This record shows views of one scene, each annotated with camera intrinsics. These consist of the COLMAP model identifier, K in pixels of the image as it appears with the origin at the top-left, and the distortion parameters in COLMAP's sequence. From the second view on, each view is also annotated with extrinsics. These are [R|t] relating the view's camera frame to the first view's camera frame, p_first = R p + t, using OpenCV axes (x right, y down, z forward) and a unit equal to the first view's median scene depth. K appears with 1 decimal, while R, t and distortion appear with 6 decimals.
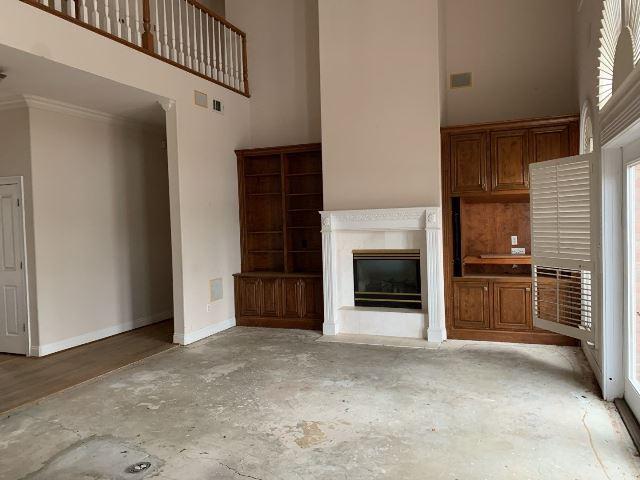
lens RADIAL K [[488.4, 0, 320.0], [0, 488.4, 240.0], [0, 0, 1]] dist [0.061185, -0.085222]
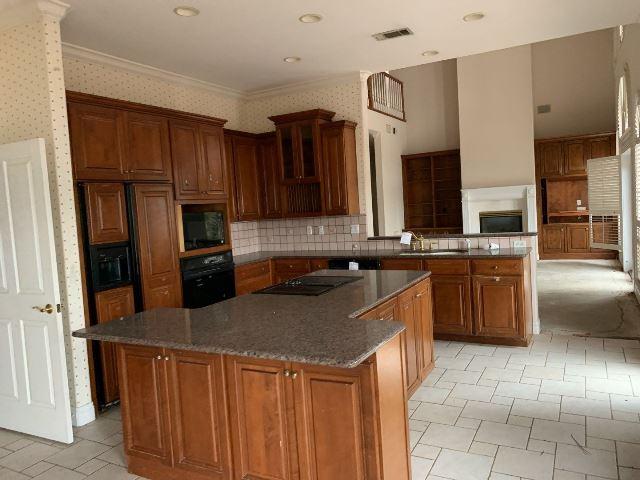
lens RADIAL K [[488.4, 0, 320.0], [0, 488.4, 240.0], [0, 0, 1]] dist [0.061185, -0.085222]
pose [[0.994412, -0.024520, -0.102683, -0.338419], [0.028060, 0.999056, 0.033176, 0.049561], [0.101773, -0.035872, 0.994161, -0.830170]]
